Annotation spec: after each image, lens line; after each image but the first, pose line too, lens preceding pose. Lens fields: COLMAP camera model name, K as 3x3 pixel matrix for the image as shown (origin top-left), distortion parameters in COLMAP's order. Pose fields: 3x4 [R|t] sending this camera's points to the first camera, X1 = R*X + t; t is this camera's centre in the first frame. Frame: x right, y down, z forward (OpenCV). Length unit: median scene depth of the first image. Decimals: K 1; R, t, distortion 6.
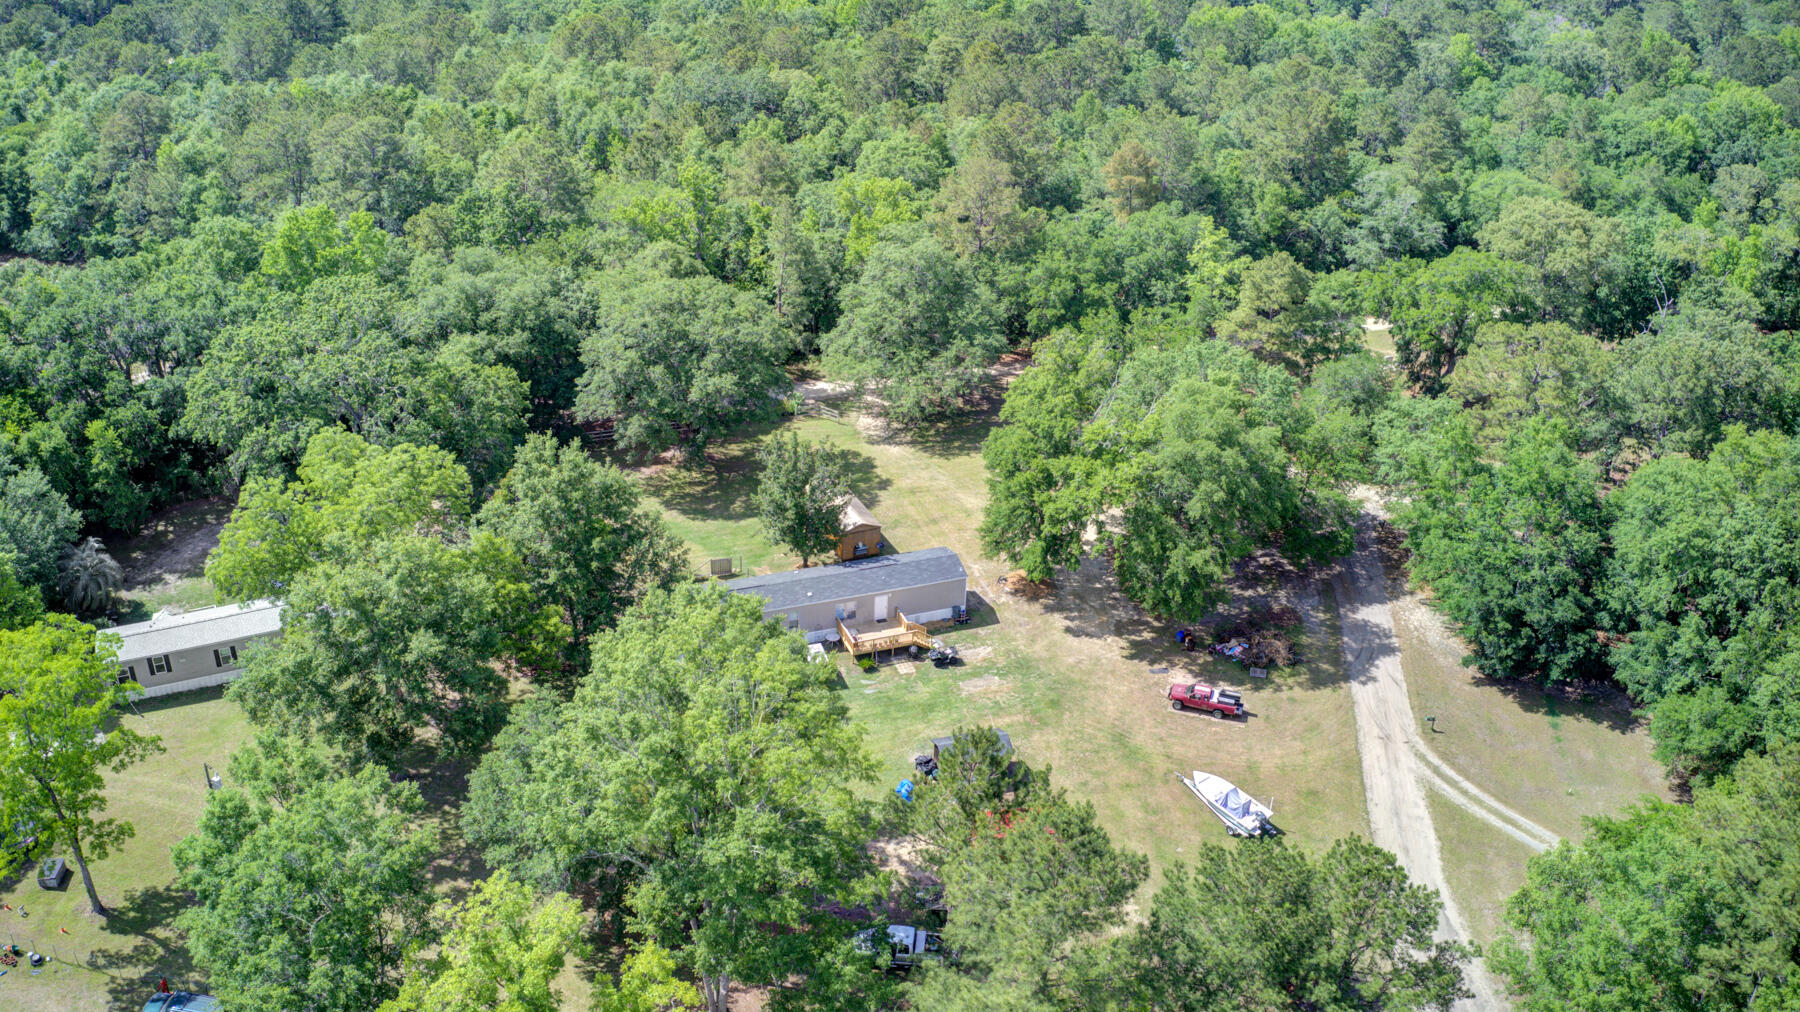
lens RADIAL K [[1424.2, 0, 900.0], [0, 1424.2, 506.0], [0, 0, 1]] dist [-0.173504, 0.002278]
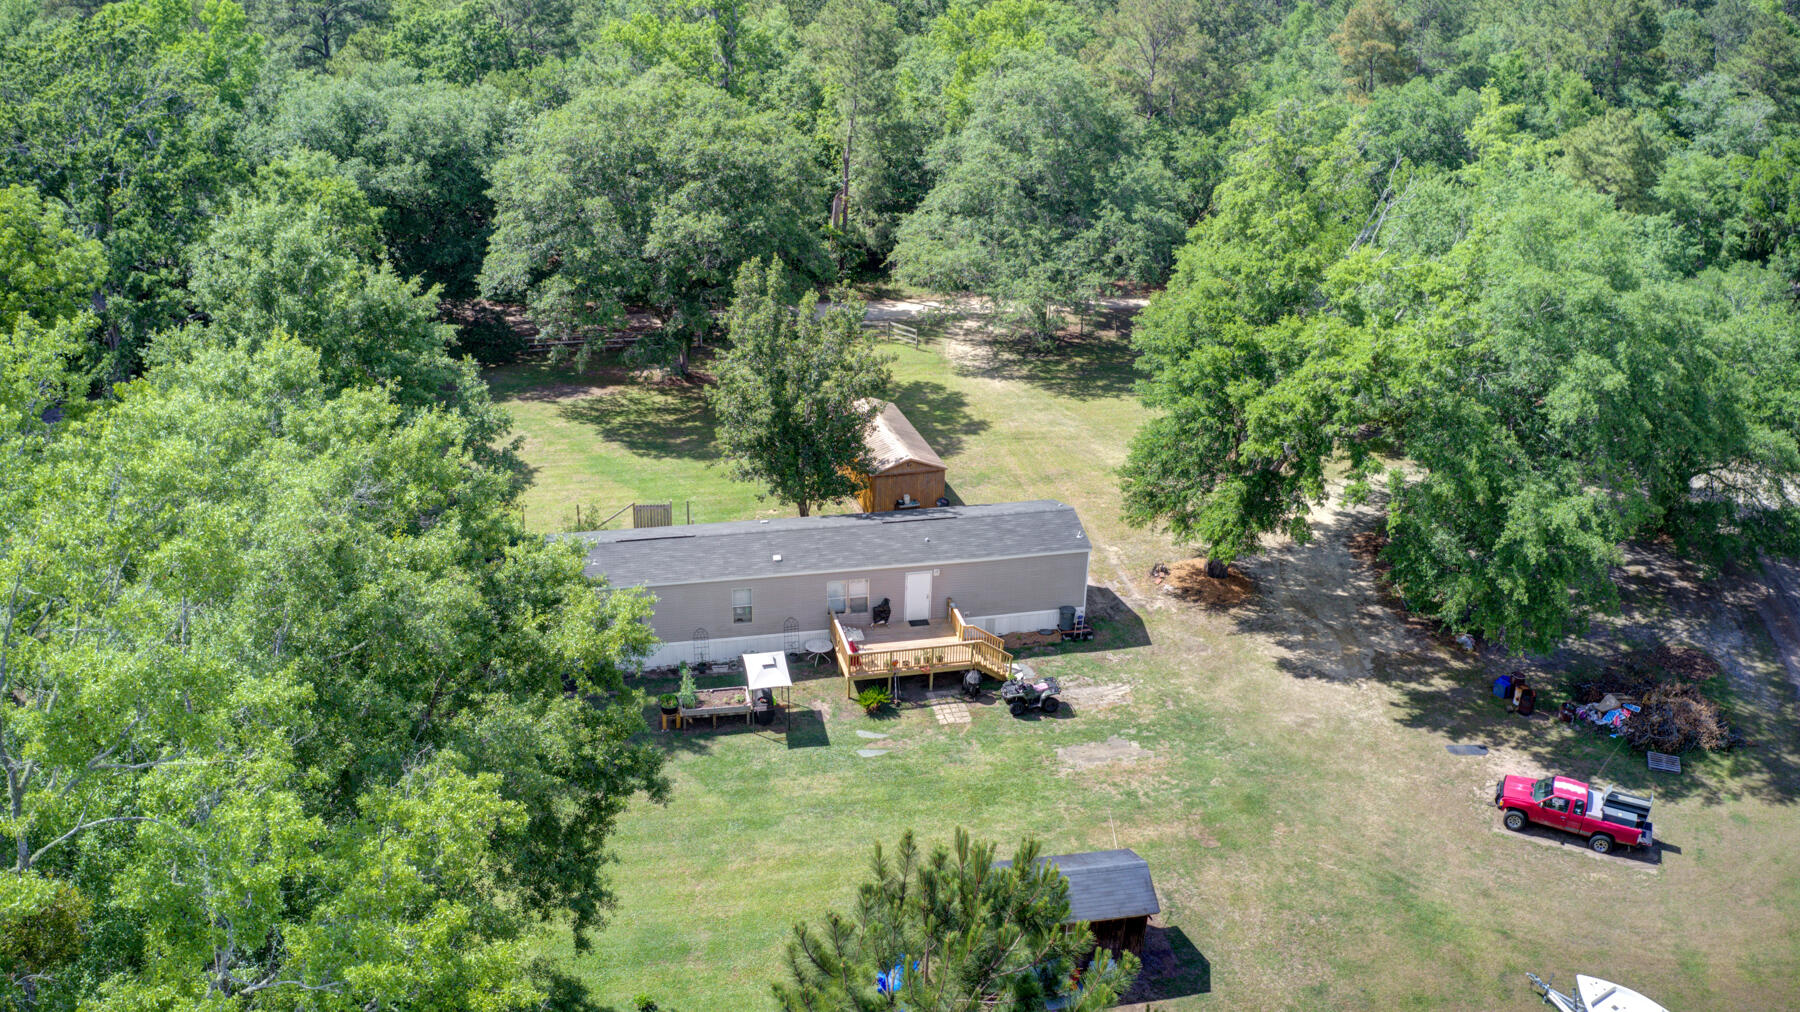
lens RADIAL K [[1424.2, 0, 900.0], [0, 1424.2, 506.0], [0, 0, 1]] dist [-0.173504, 0.002278]
pose [[0.990964, 0.047854, -0.125300, 0.041872], [-0.056602, 0.996132, -0.067209, 0.071557], [0.121599, 0.073694, 0.989840, 0.470995]]
